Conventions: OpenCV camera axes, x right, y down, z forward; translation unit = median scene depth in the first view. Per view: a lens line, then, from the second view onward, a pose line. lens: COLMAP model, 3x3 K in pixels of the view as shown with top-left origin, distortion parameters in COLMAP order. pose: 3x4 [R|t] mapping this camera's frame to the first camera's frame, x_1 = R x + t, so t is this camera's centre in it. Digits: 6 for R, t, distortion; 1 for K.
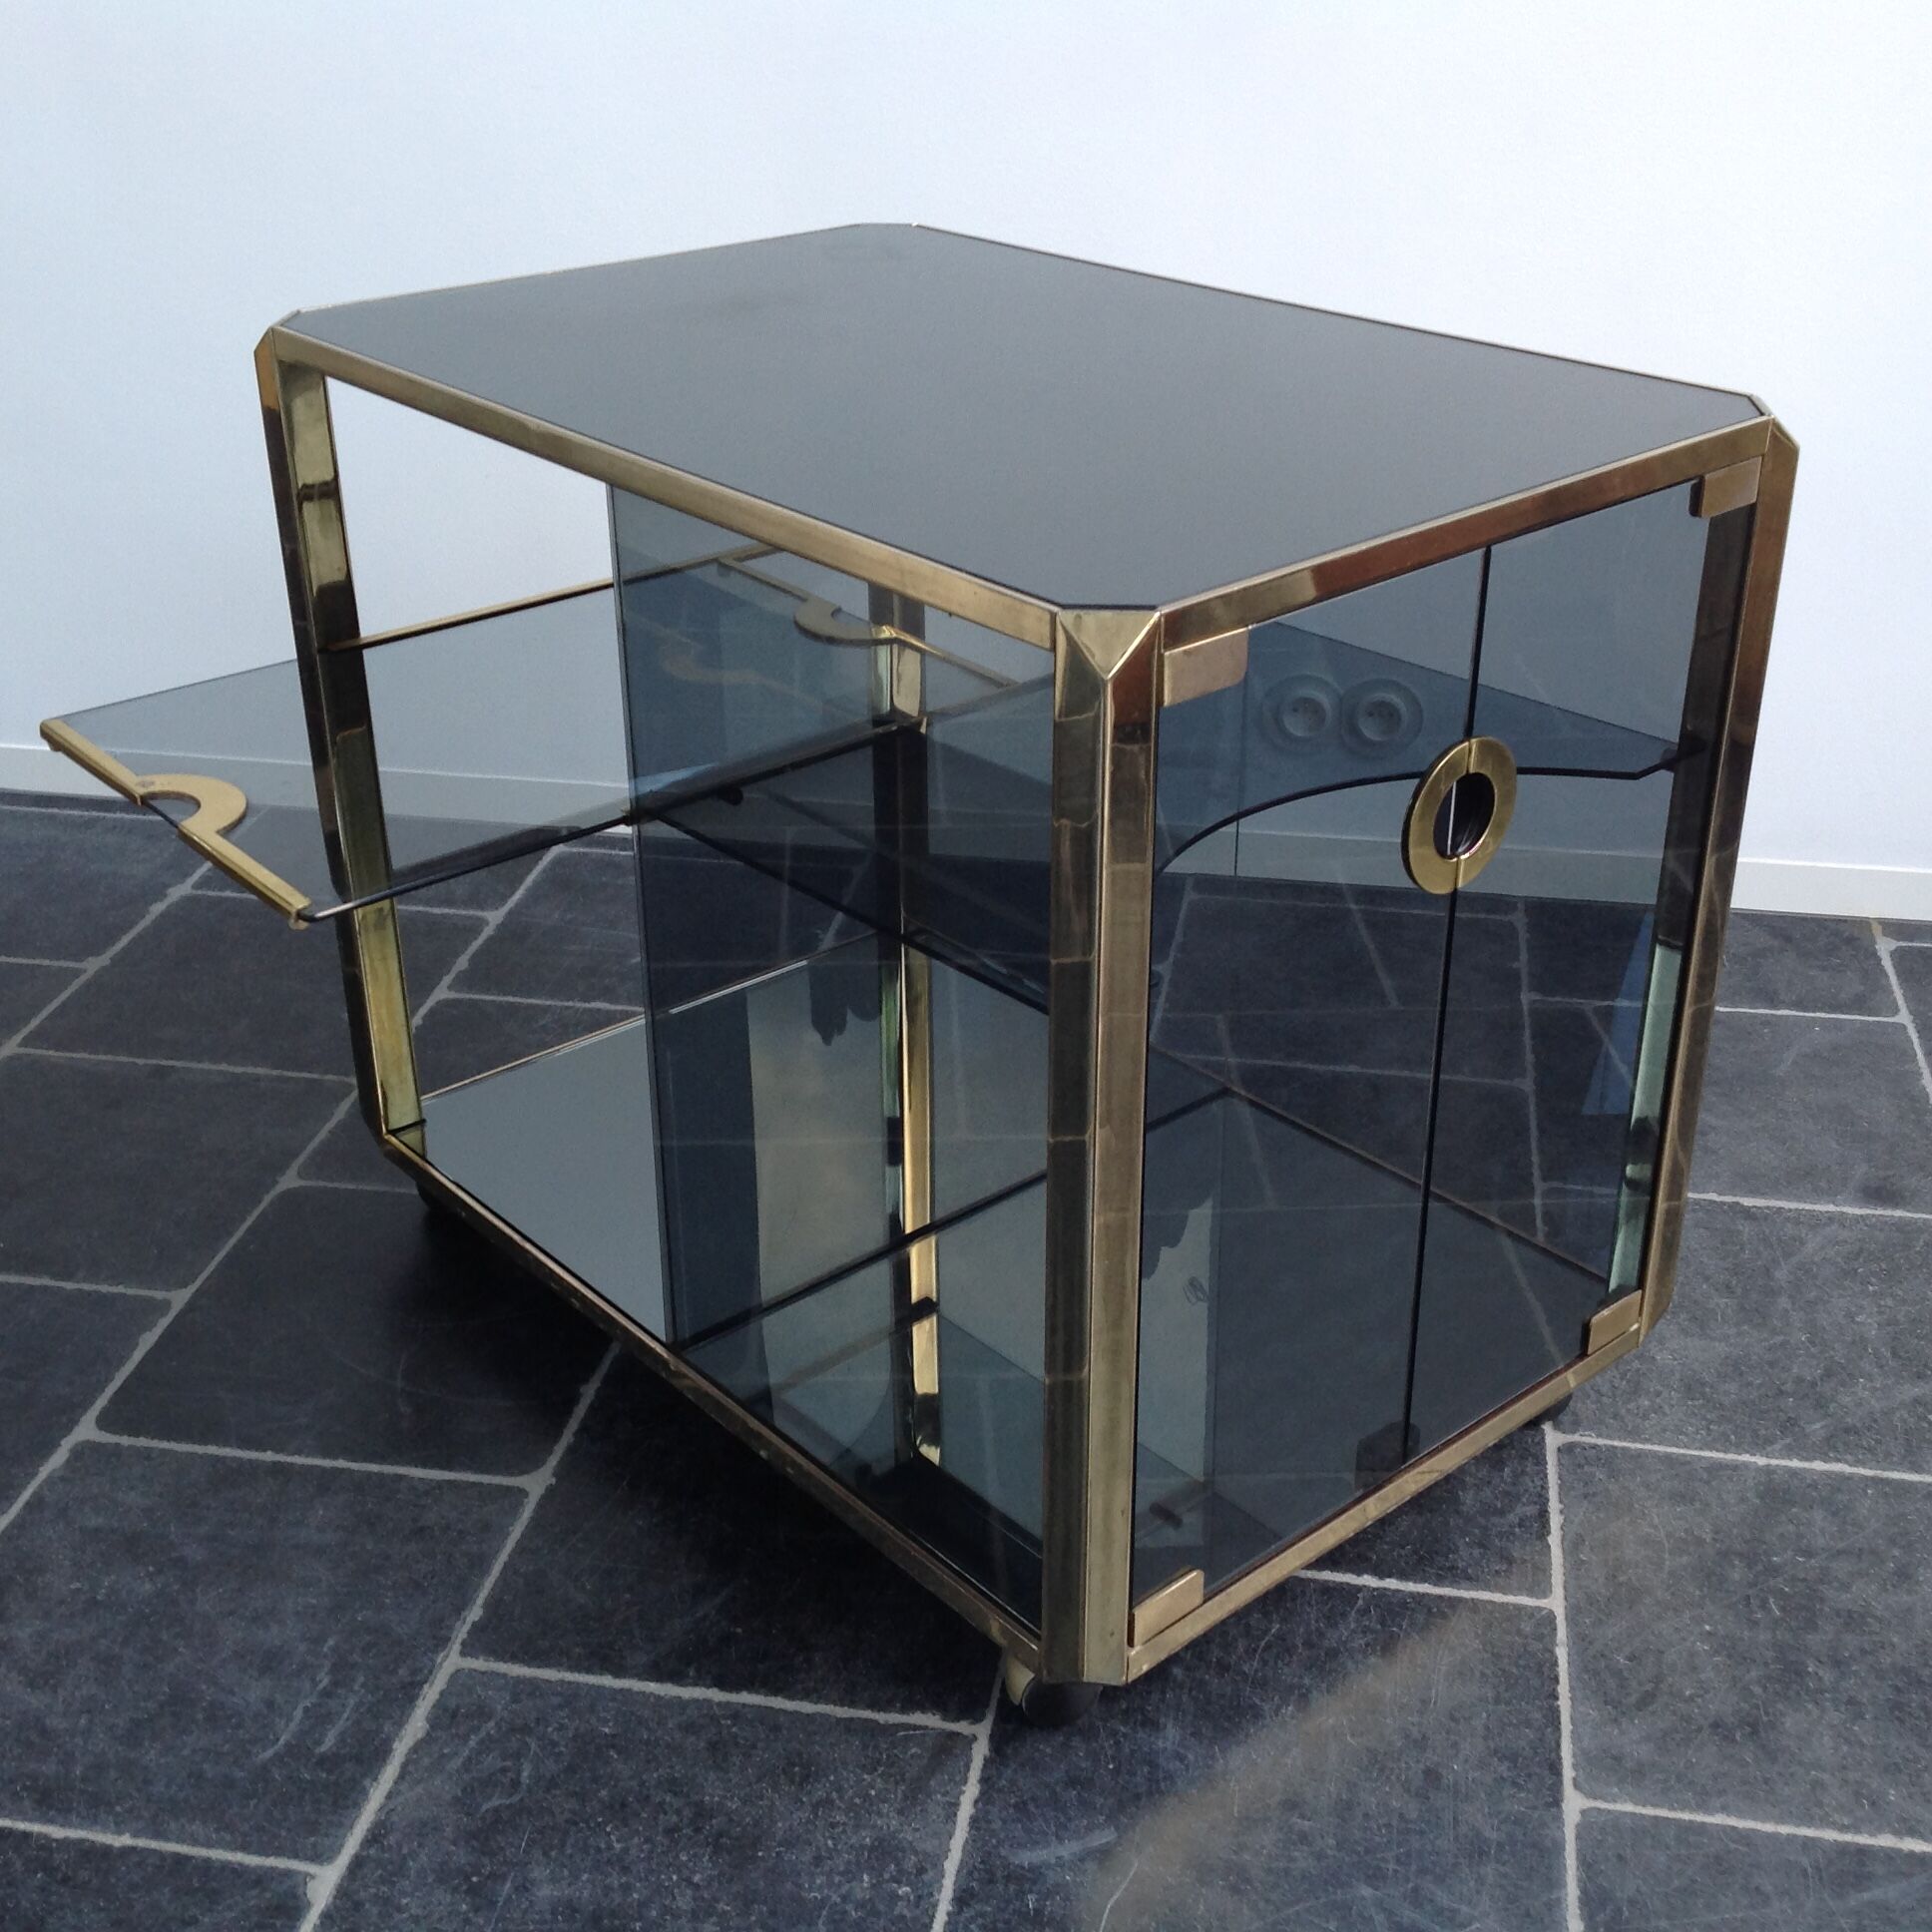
lens RADIAL K [[2417.1, 0, 966.6], [0, 2417.1, 972.5], [0, 0, 1]] dist [0.186789, -0.458789]
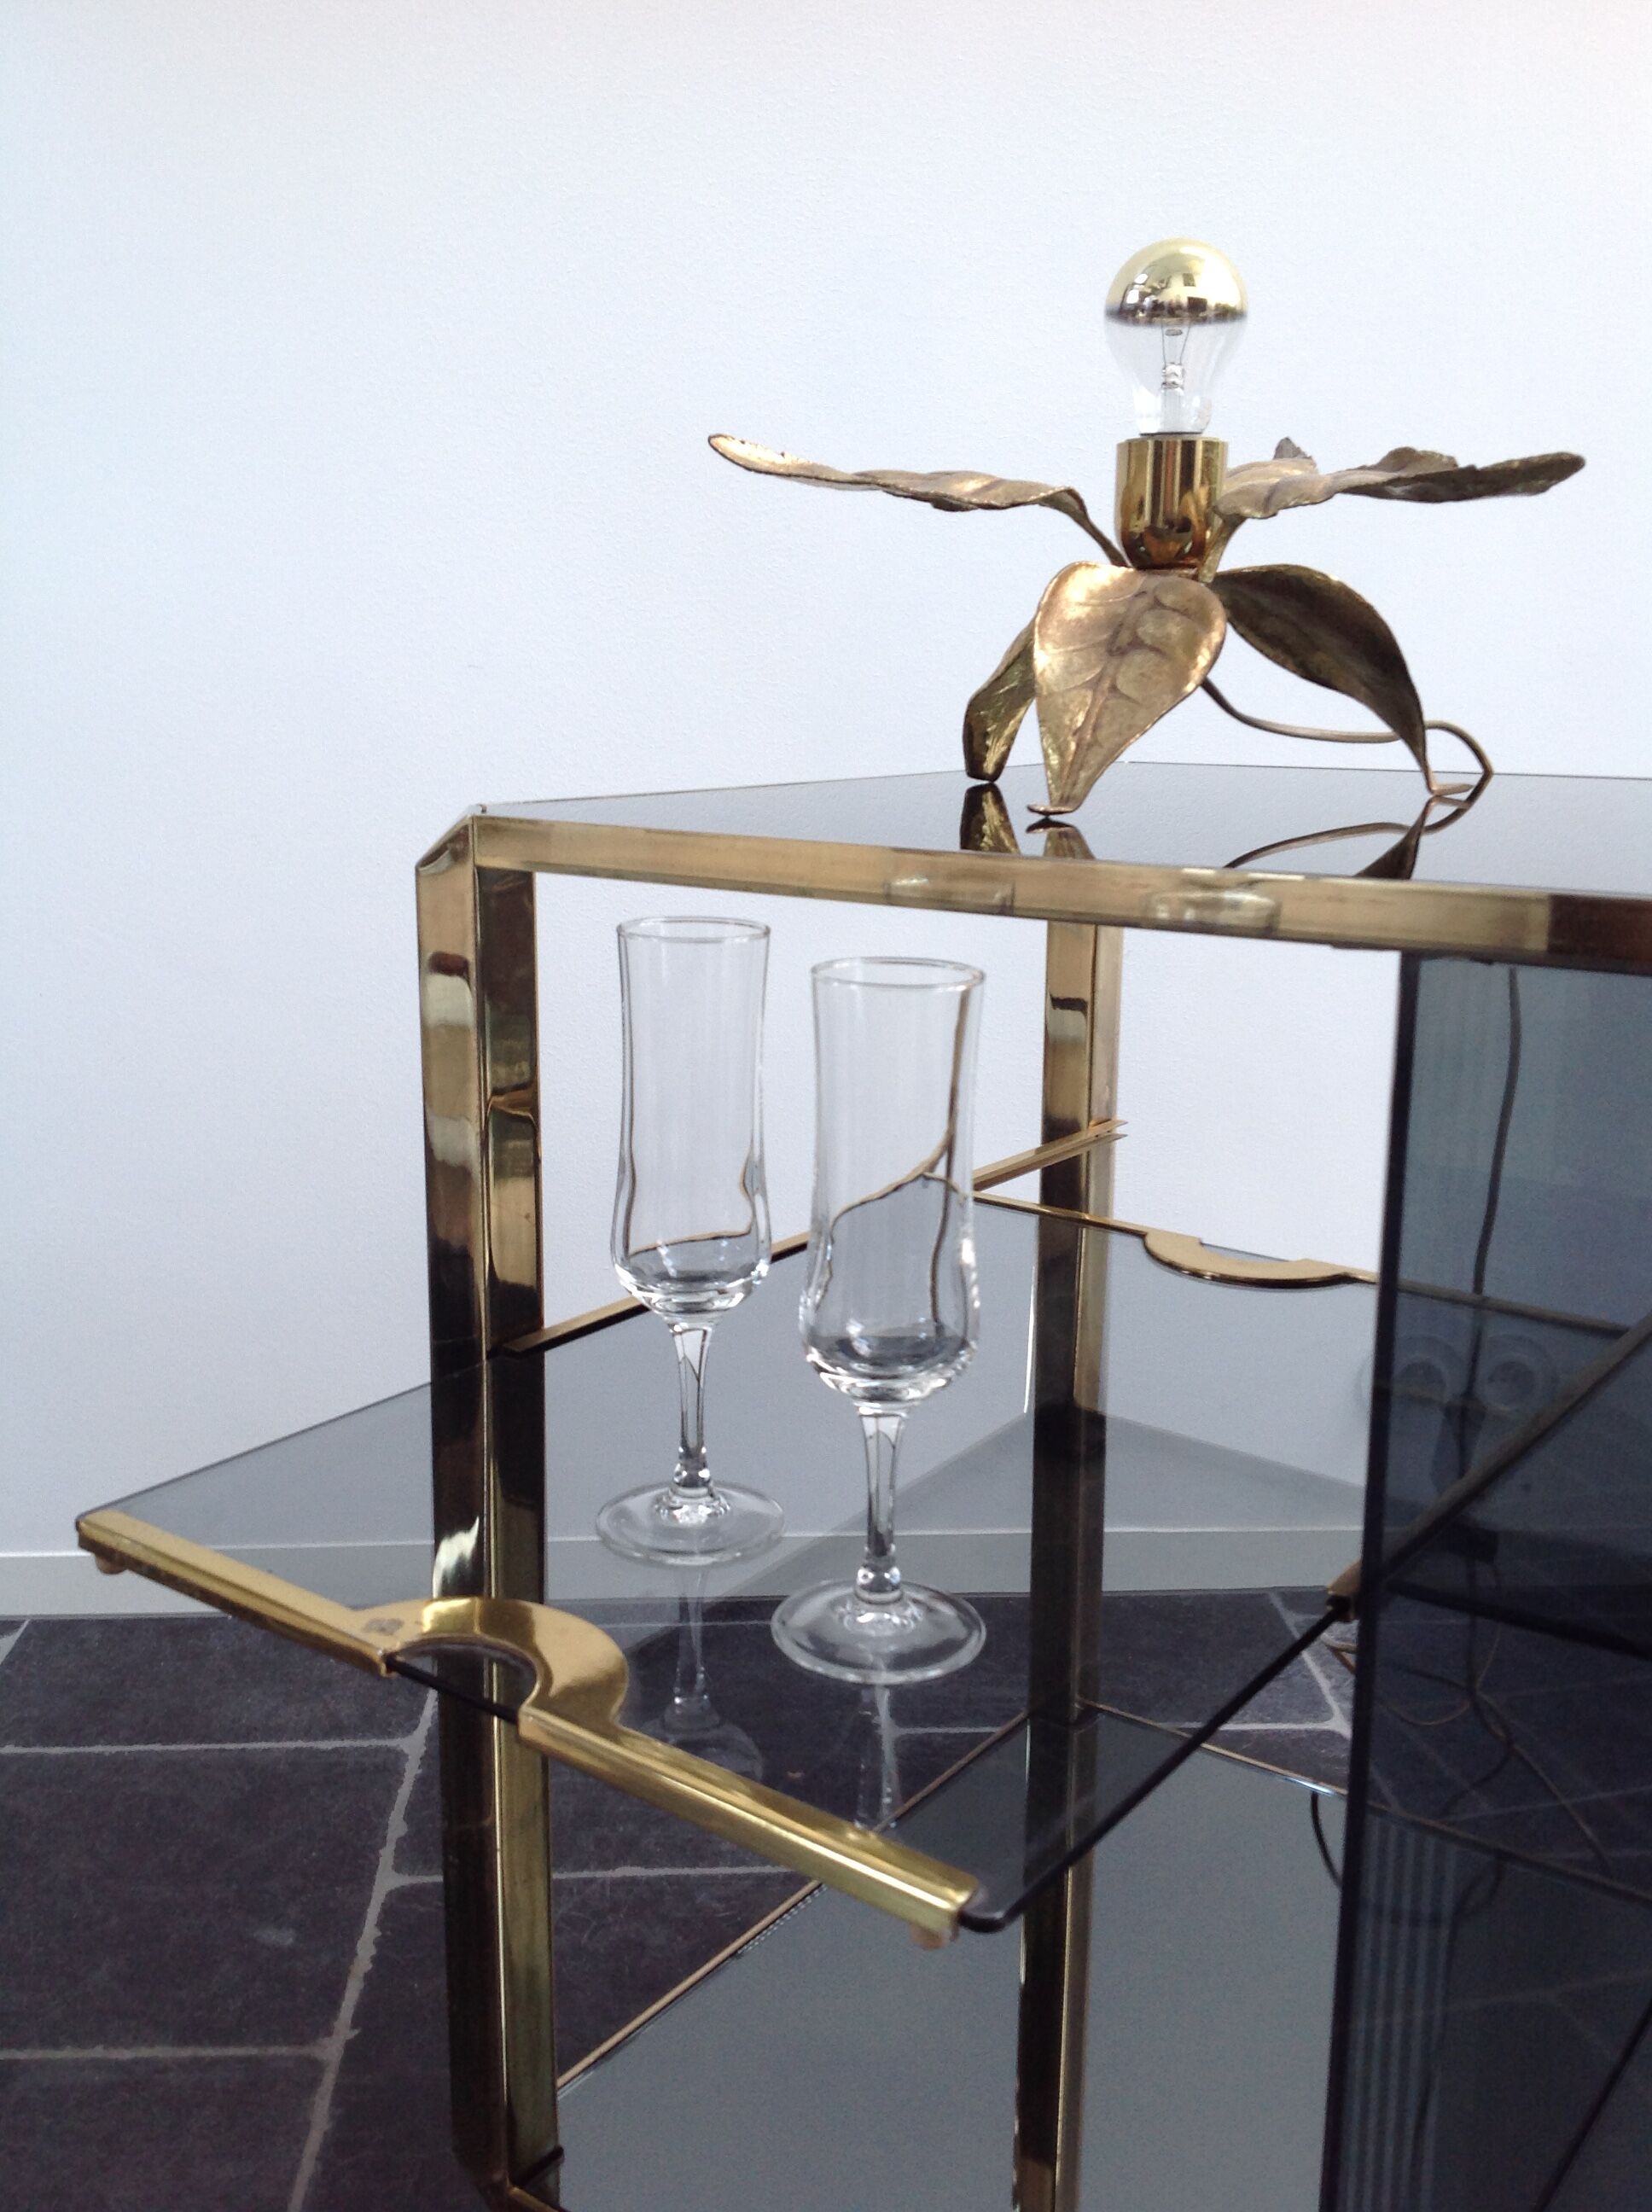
lens RADIAL K [[2116.9, 0, 825.4], [0, 2116.9, 1098.0], [0, 0, 1]] dist [0.089038, -0.213844]
pose [[0.974175, -0.037301, 0.222692, -0.340732], [0.093493, 0.964378, -0.247455, -0.065251], [-0.205529, 0.261885, 0.942960, 0.553206]]
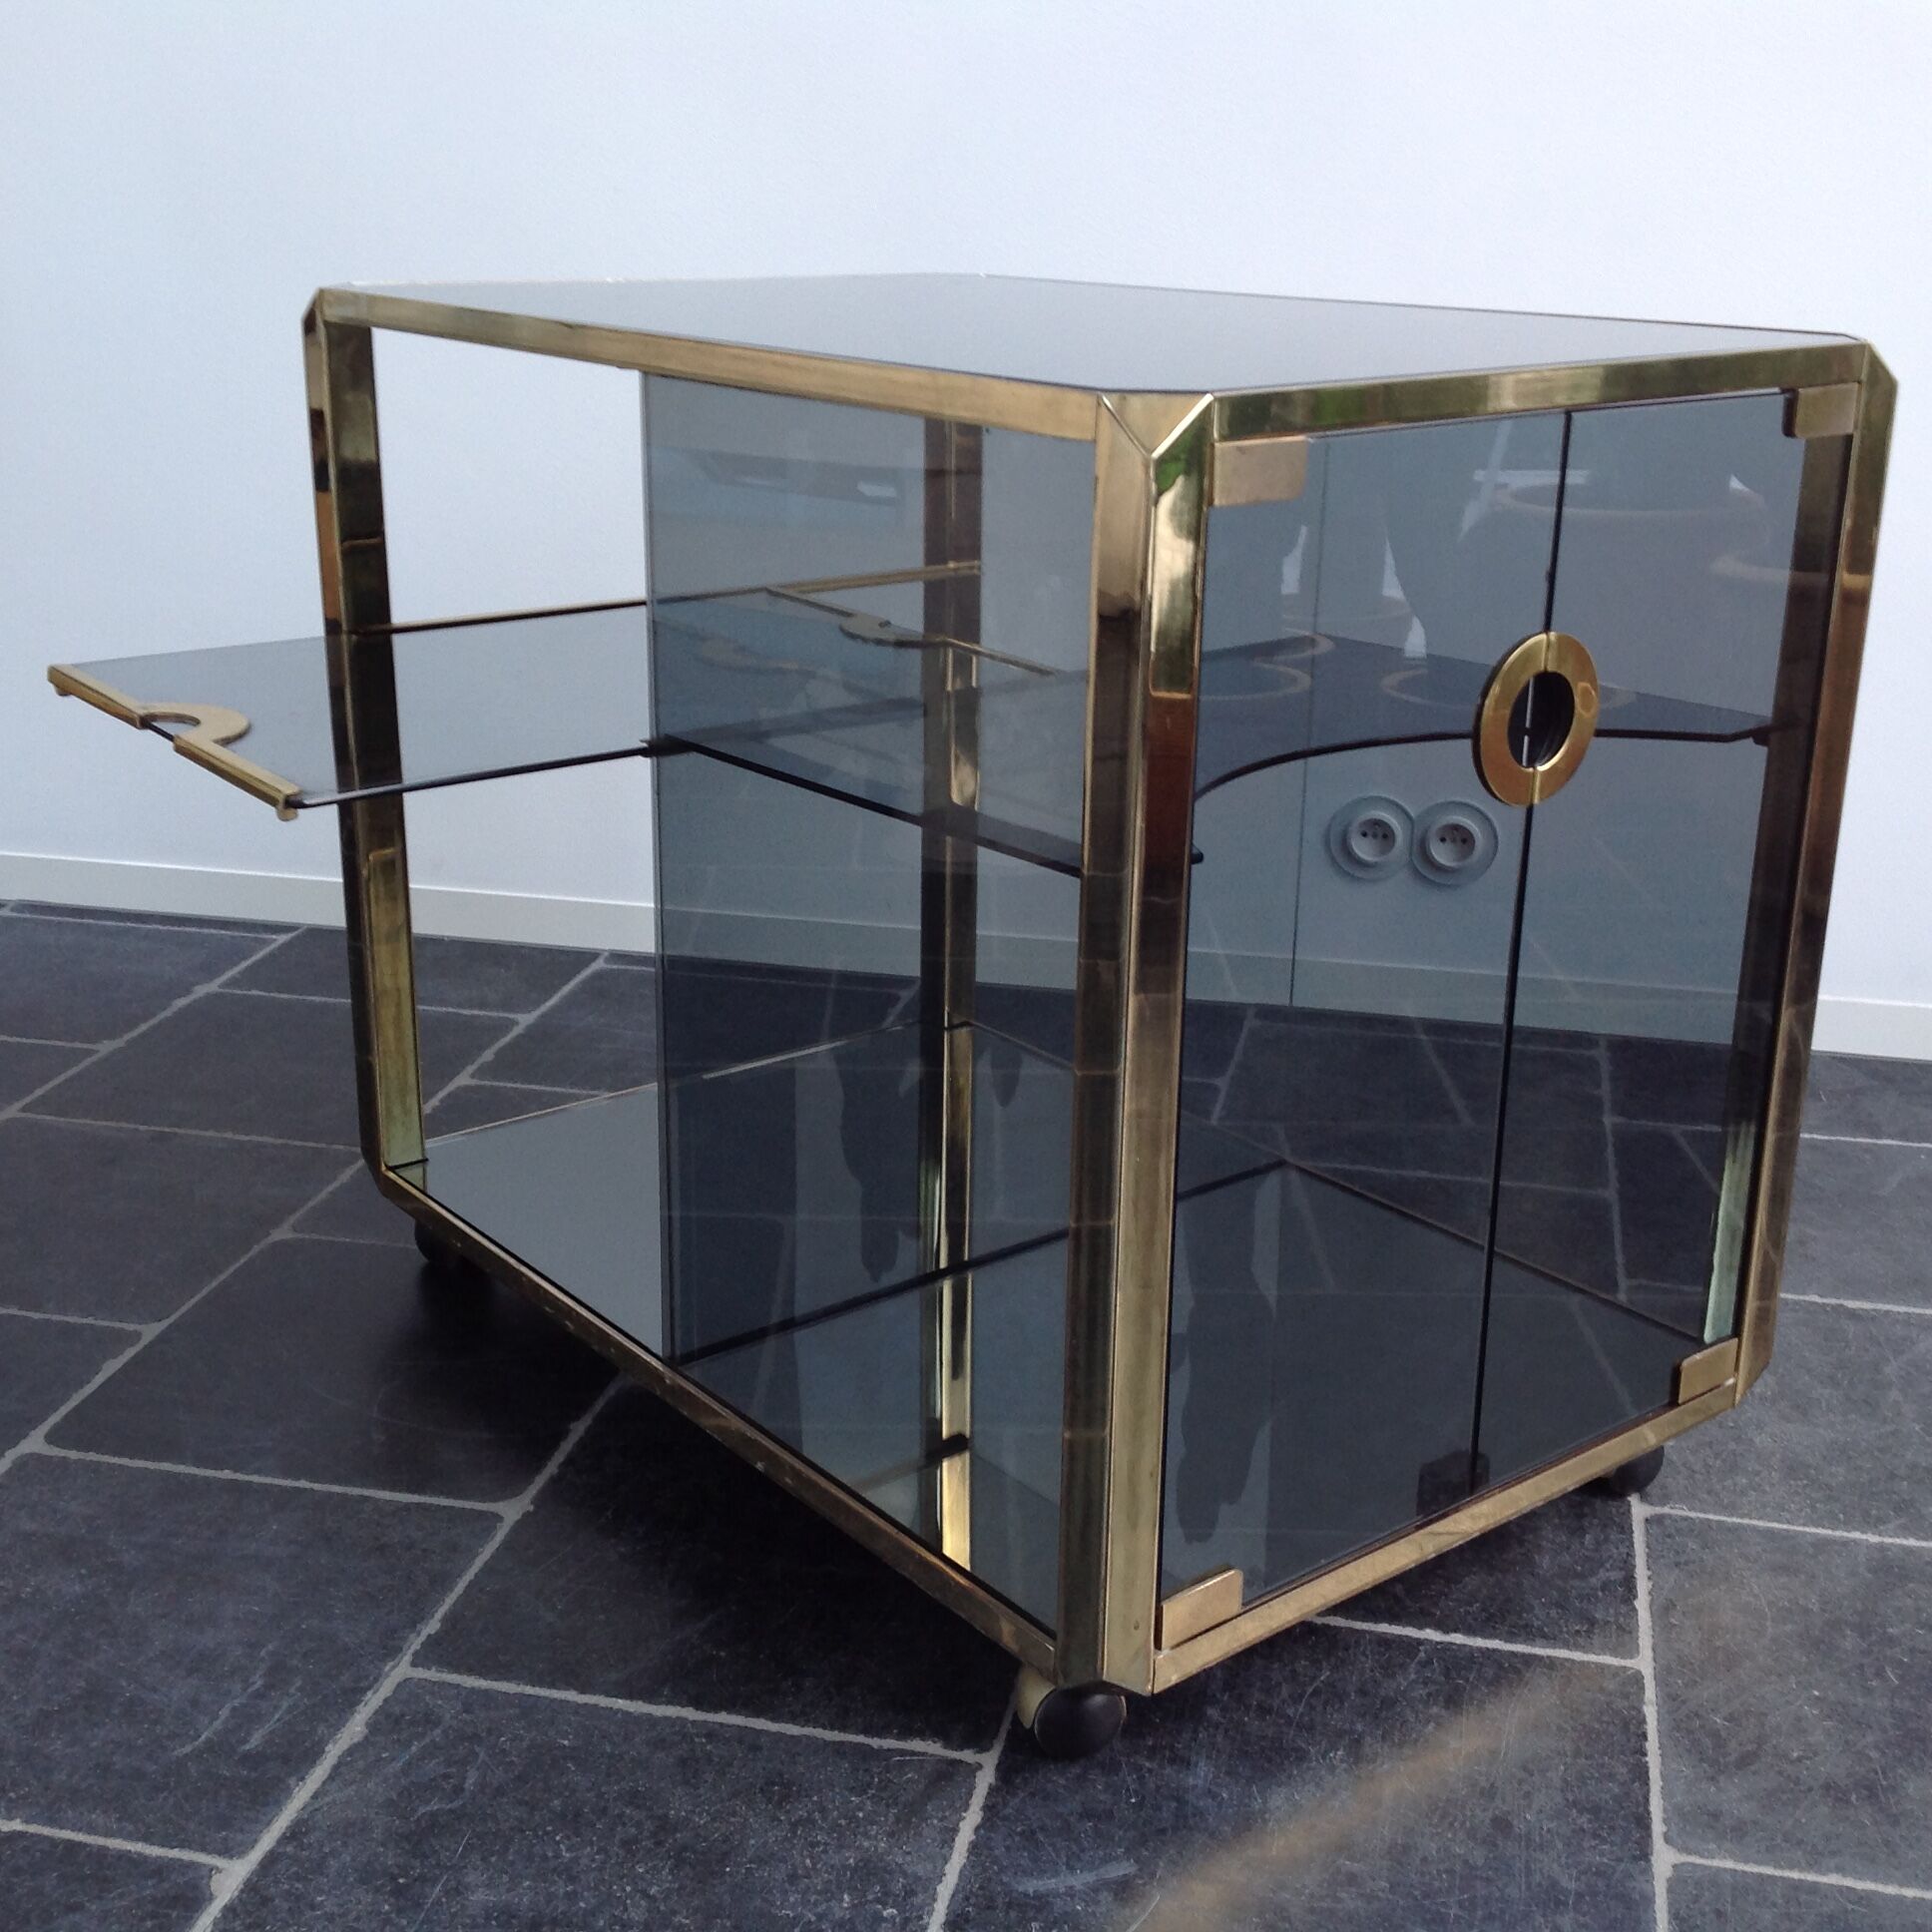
lens RADIAL K [[2434.5, 0, 970.7], [0, 2434.5, 954.0], [0, 0, 1]] dist [0.163565, -0.385221]
pose [[0.999034, 0.030783, -0.031357, 0.018288], [-0.035280, 0.987324, -0.154749, 0.155807], [0.026196, 0.155706, 0.987456, 0.075695]]
